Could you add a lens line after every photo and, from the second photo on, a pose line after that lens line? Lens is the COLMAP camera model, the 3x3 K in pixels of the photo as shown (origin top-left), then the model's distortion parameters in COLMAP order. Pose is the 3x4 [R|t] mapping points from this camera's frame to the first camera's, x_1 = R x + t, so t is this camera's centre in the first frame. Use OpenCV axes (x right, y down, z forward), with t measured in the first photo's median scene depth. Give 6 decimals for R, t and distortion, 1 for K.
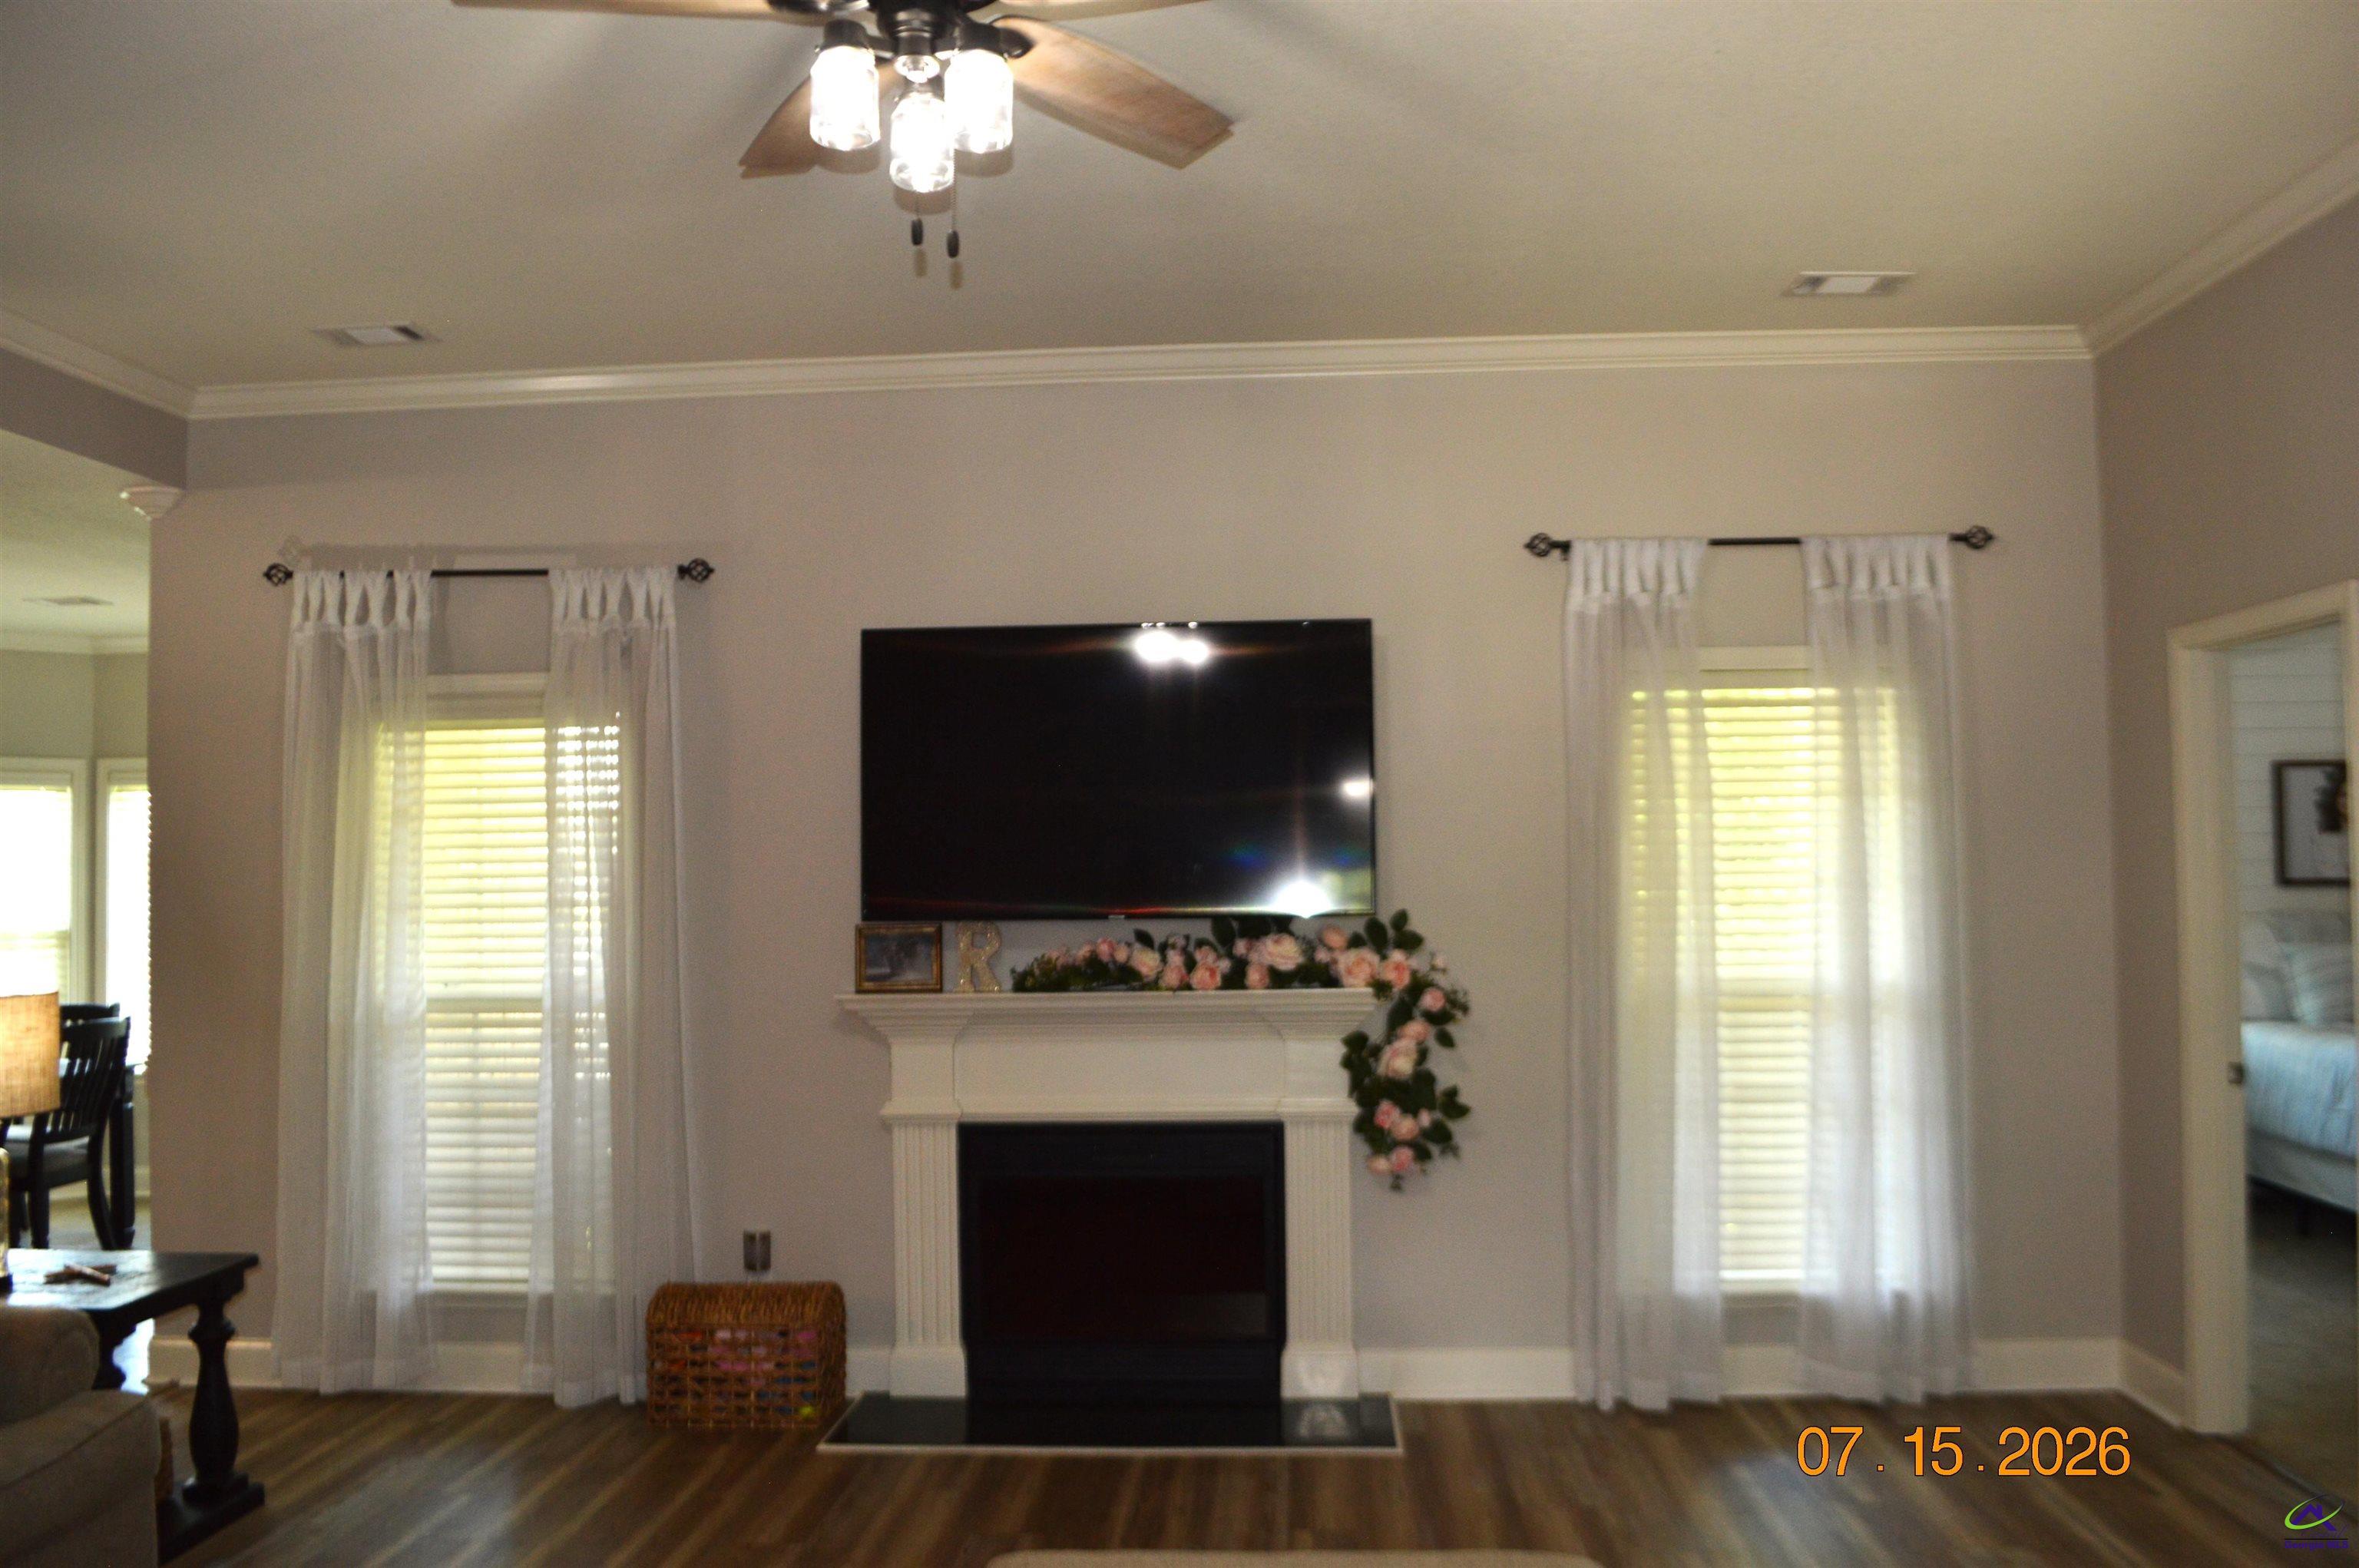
lens RADIAL K [[1853.8, 0, 1186.9], [0, 1853.8, 784.7], [0, 0, 1]] dist [-0.083941, 0.012567]
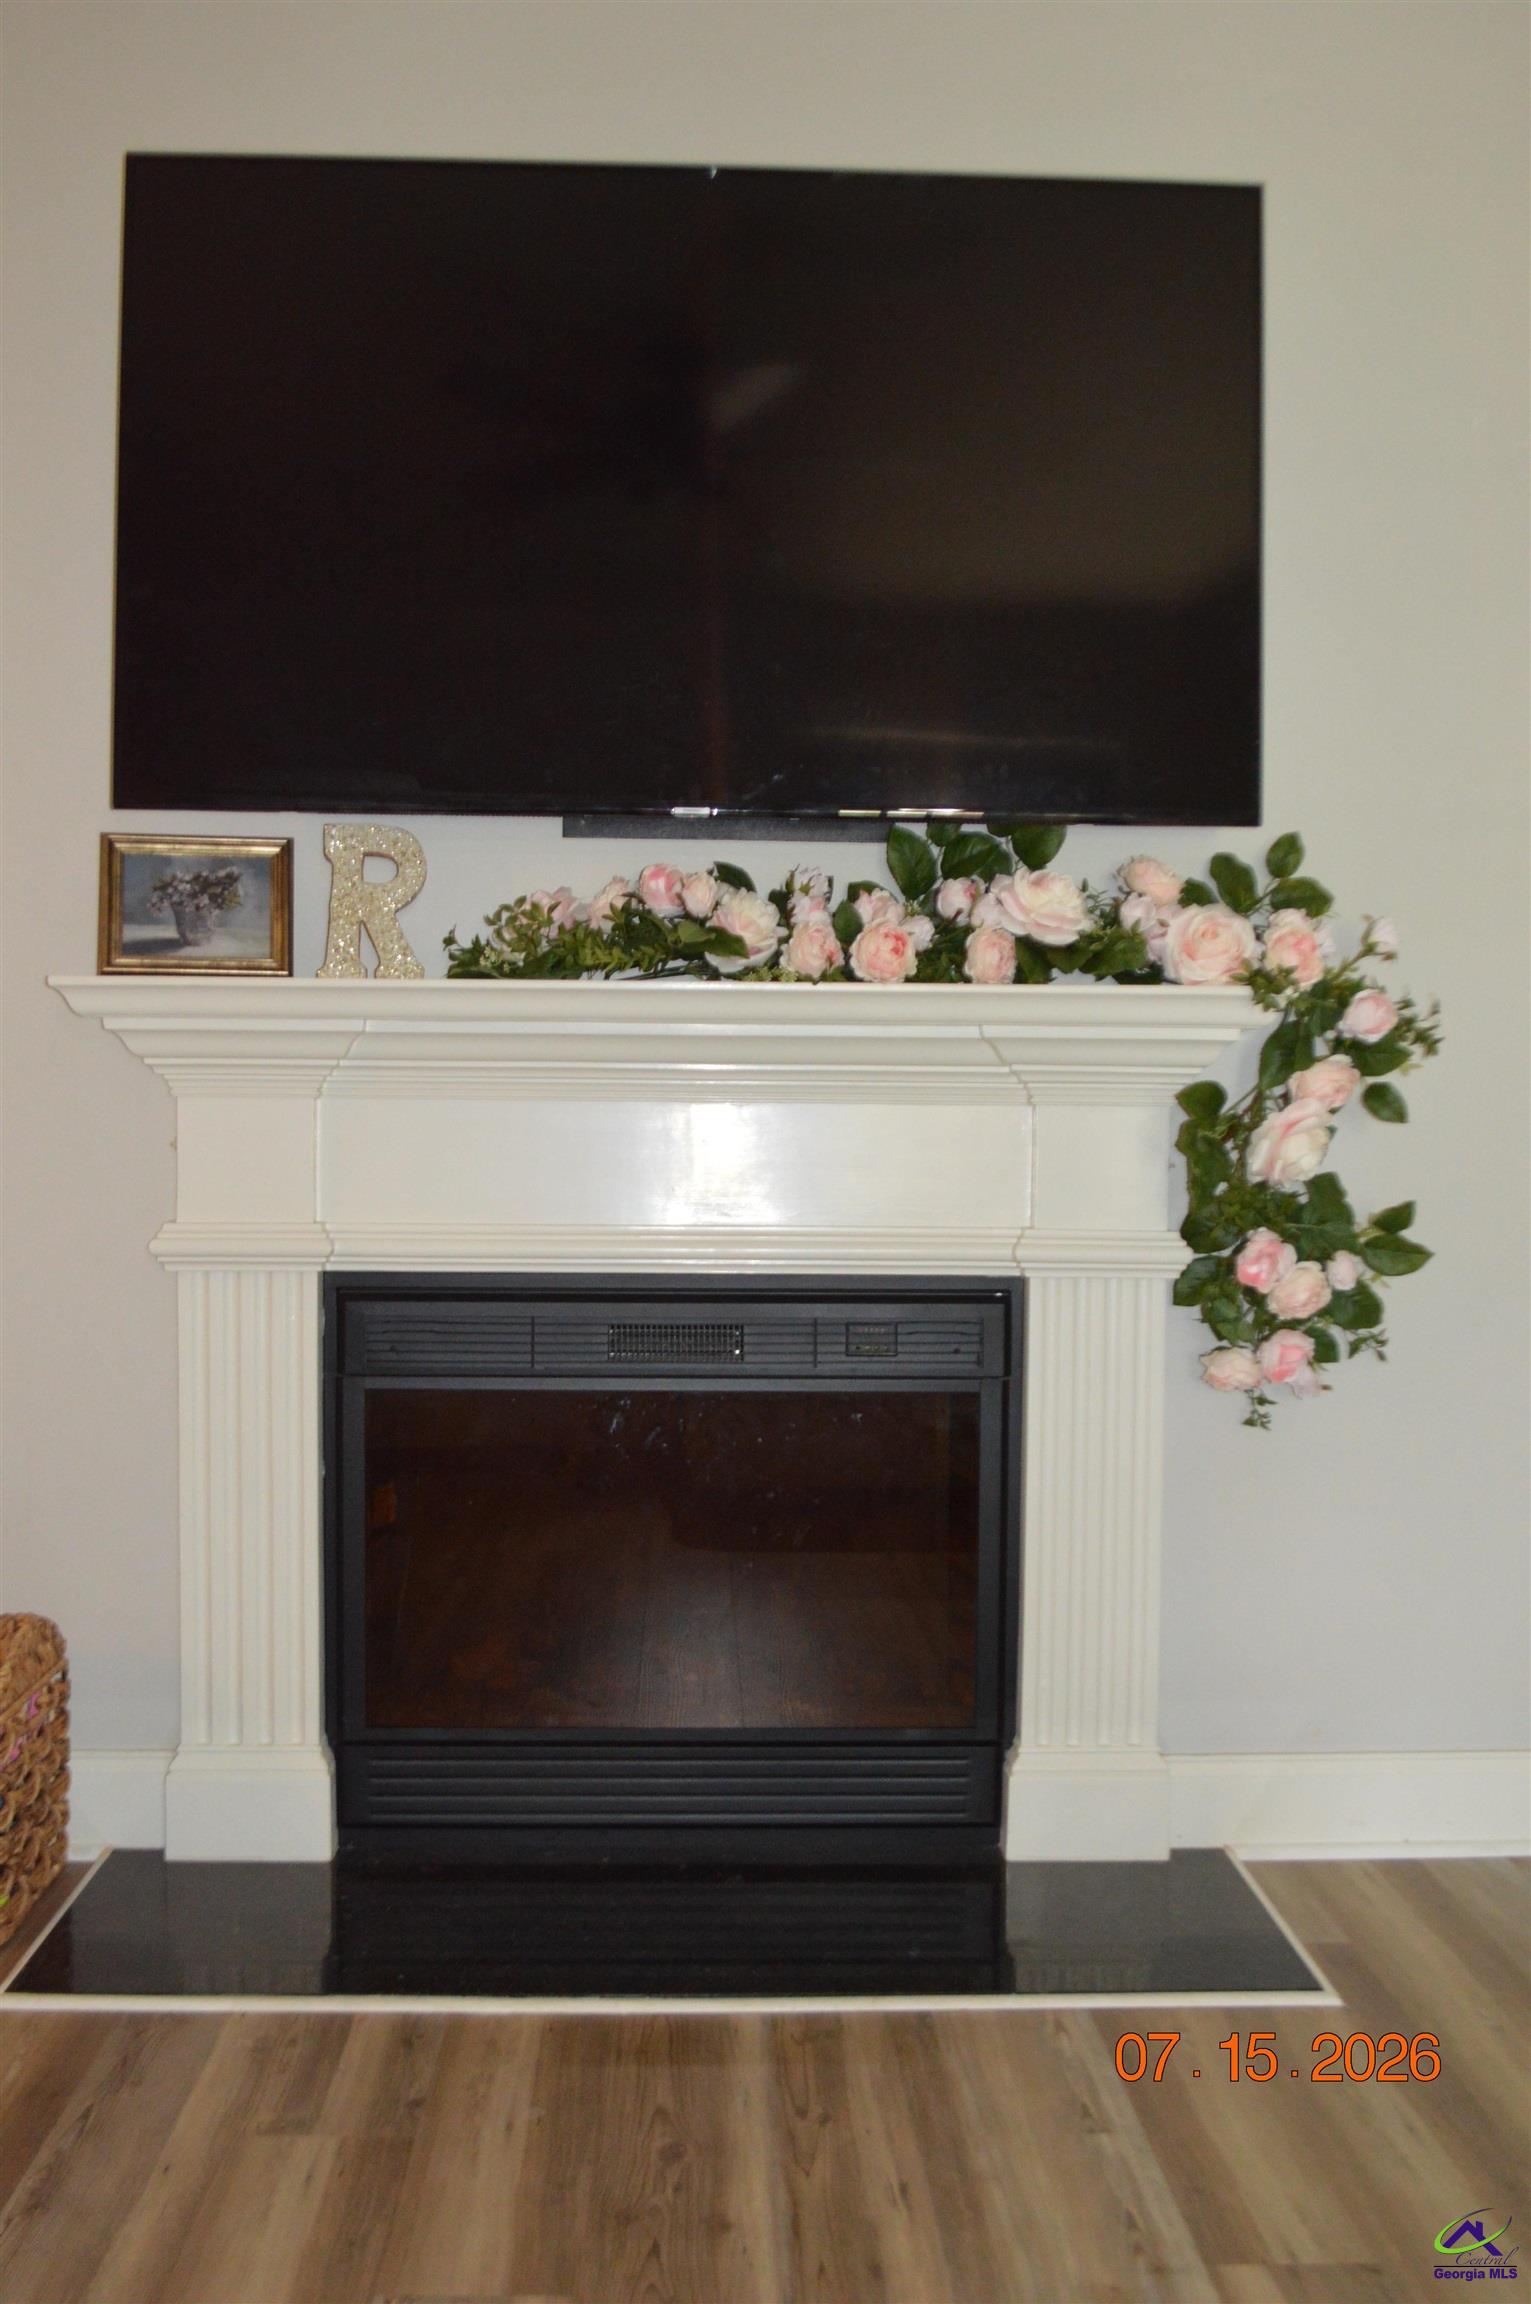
lens RADIAL K [[2256.7, 0, 761.8], [0, 2256.7, 1156.4], [0, 0, 1]] dist [-0.010697, 0.000000]
pose [[0.995557, 0.018989, 0.092225, -0.069352], [-0.025843, 0.996946, 0.073700, 0.112902], [-0.090544, -0.075756, 0.993007, 0.445896]]
